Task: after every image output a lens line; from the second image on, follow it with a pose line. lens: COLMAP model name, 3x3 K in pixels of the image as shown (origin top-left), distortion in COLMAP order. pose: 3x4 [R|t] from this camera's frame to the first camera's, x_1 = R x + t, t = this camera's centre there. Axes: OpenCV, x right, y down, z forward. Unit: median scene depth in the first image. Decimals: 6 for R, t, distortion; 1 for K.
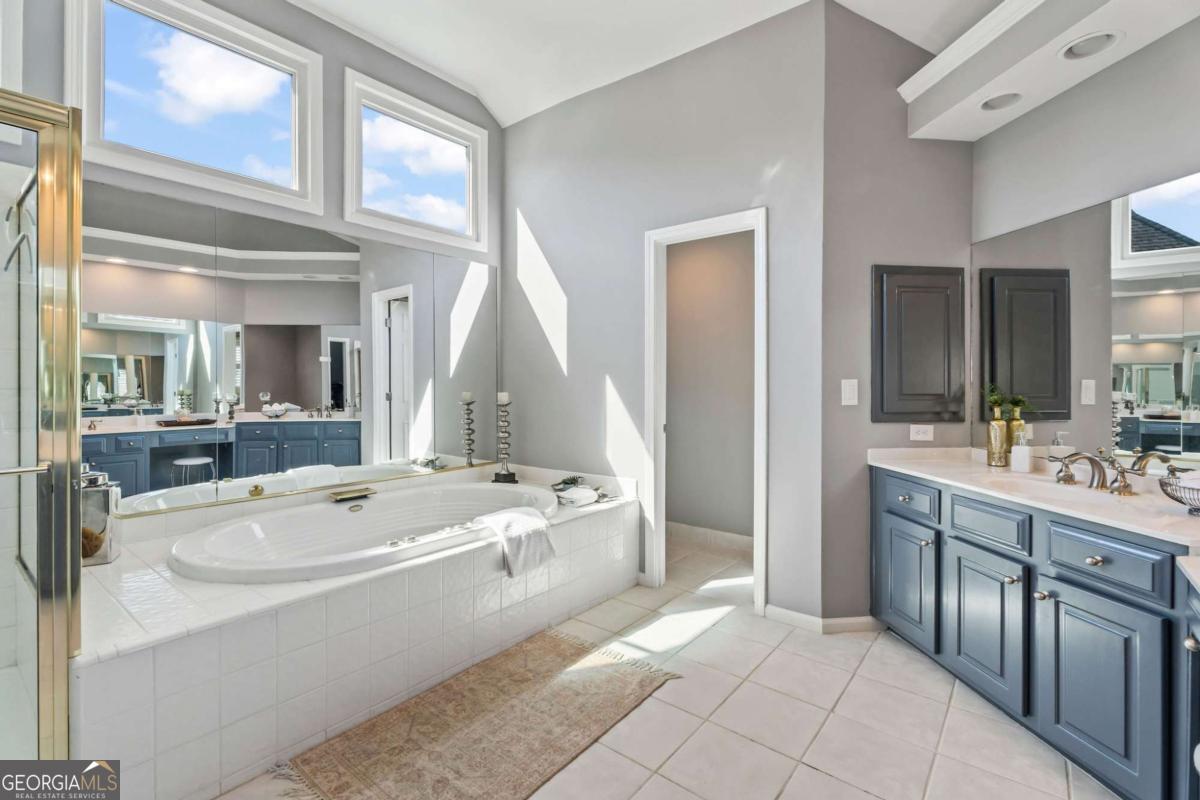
lens RADIAL K [[544.1, 0, 597.7], [0, 544.1, 387.8], [0, 0, 1]] dist [0.001336, 0.000090]
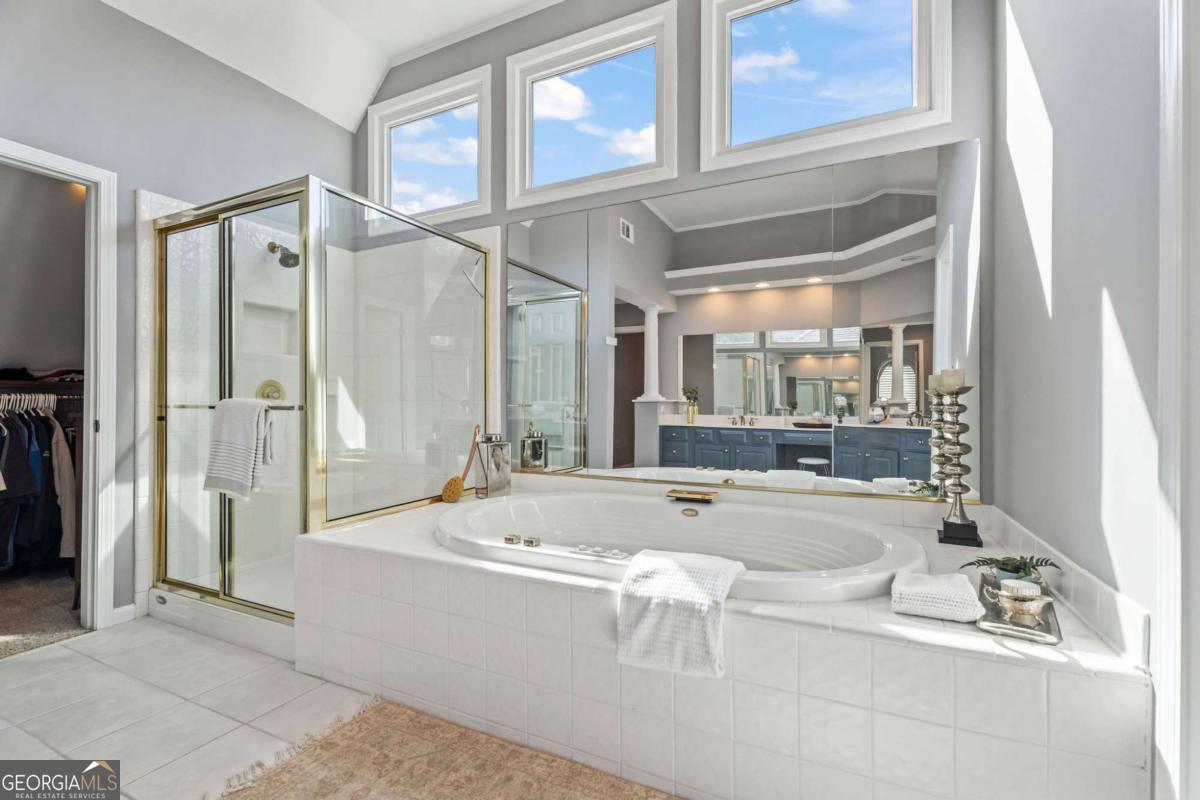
lens RADIAL K [[530.9, 0, 599.4], [0, 530.9, 408.9], [0, 0, 1]] dist [0.000006, 0.000035]
pose [[0.222907, 0.004693, -0.974828, 0.361811], [-0.008737, 0.999958, 0.002816, 0.072216], [0.974801, 0.007890, 0.222938, 0.788561]]
